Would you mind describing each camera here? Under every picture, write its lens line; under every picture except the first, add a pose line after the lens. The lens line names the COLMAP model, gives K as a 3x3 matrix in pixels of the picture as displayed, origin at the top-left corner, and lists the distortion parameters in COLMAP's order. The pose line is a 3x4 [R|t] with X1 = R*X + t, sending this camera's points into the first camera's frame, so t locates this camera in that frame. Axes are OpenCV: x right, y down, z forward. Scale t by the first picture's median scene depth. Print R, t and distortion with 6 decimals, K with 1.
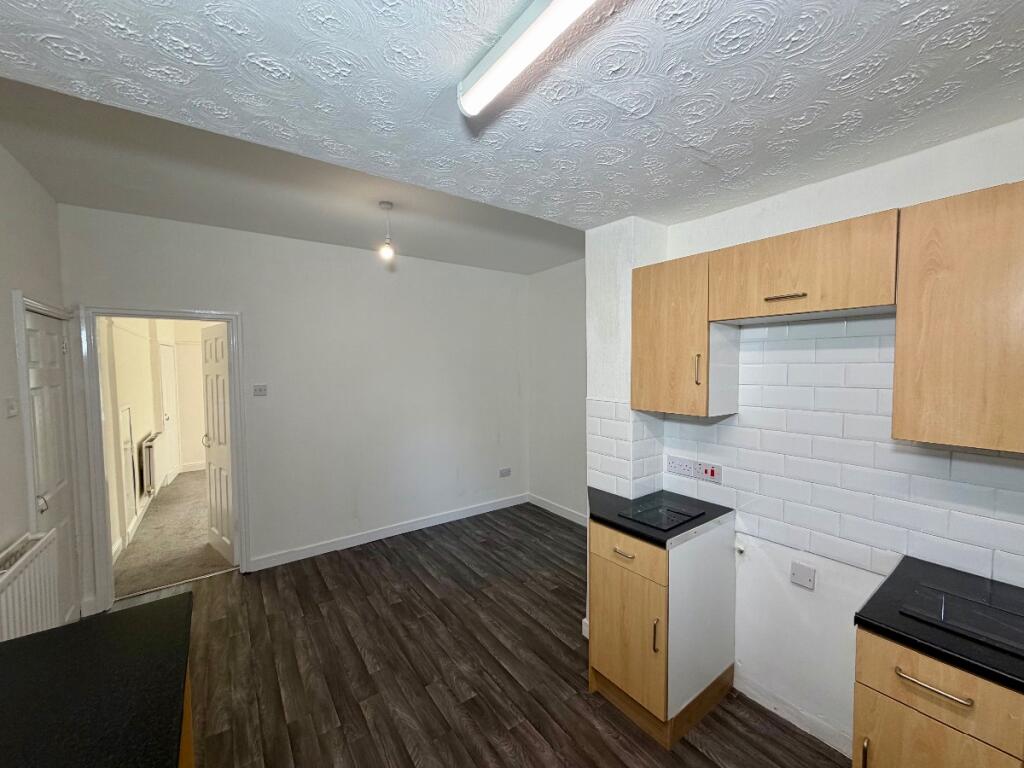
lens RADIAL K [[404.9, 0, 504.5], [0, 404.9, 381.7], [0, 0, 1]] dist [-0.003278, -0.000325]
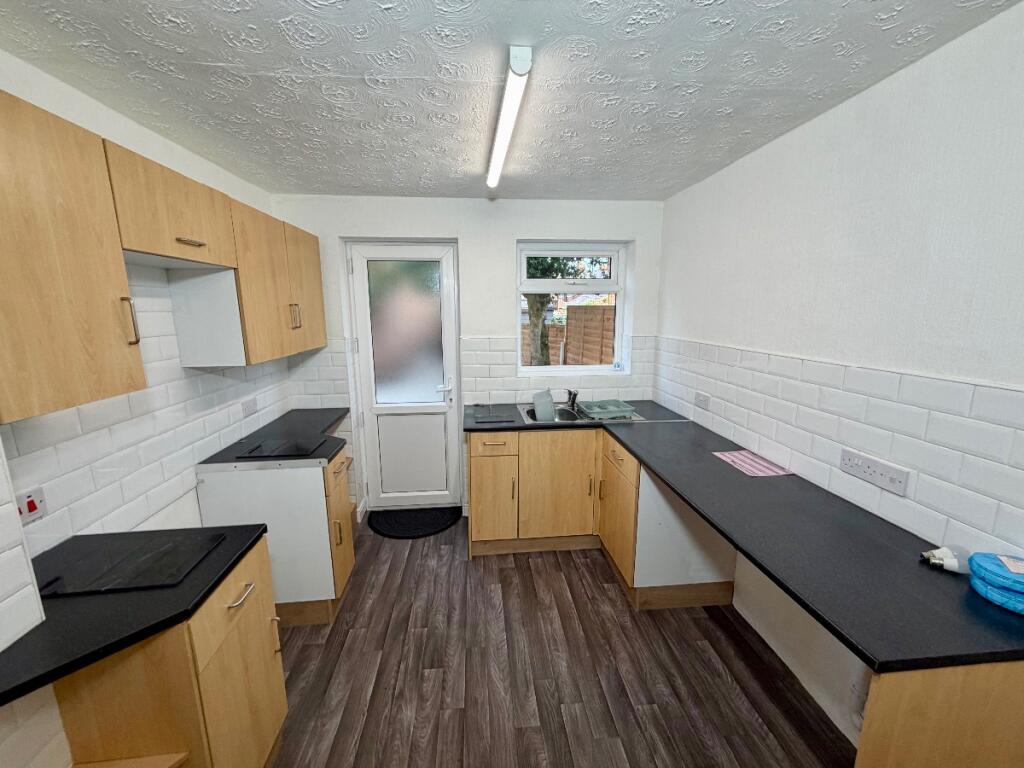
lens RADIAL K [[404.9, 0, 507.8], [0, 404.9, 387.4], [0, 0, 1]] dist [-0.003278, -0.000325]
pose [[-0.865344, -0.077513, 0.495148, -0.483757], [0.038625, 0.974714, 0.220091, -0.044622], [-0.499688, 0.209580, -0.840469, 1.160174]]
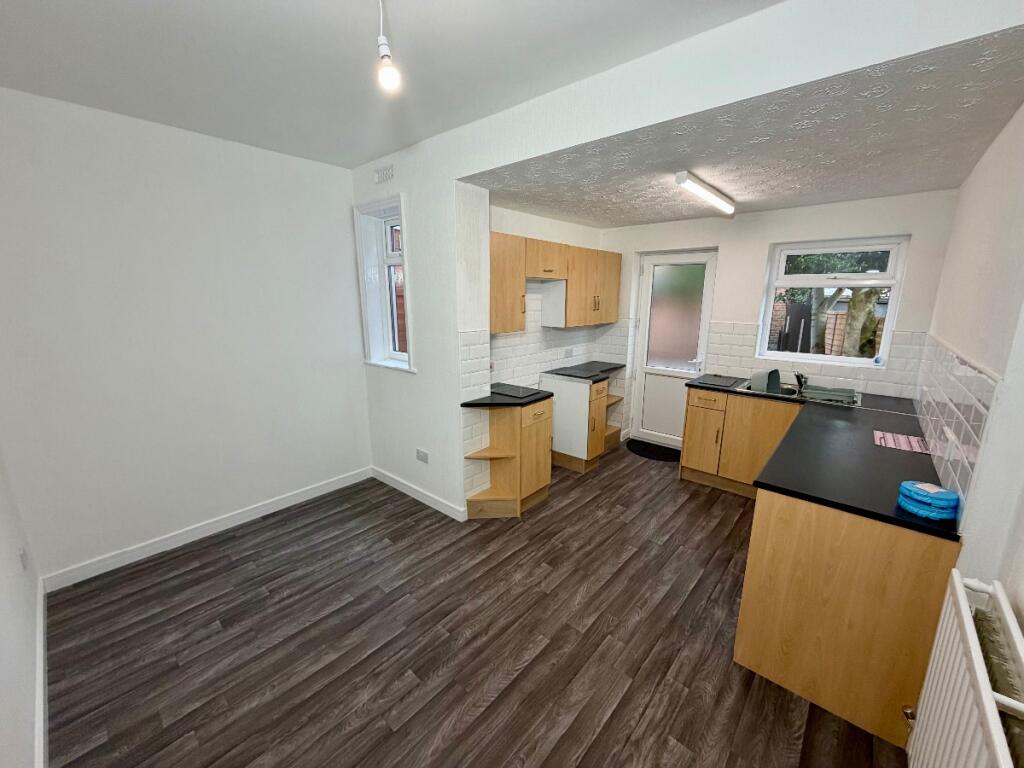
lens RADIAL K [[404.9, 0, 514.5], [0, 404.9, 385.9], [0, 0, 1]] dist [-0.003278, -0.000325]
pose [[-0.236685, -0.197716, 0.951256, -1.152555], [0.042106, 0.976068, 0.213349, -0.055660], [-0.970674, 0.090550, -0.222696, 1.310869]]
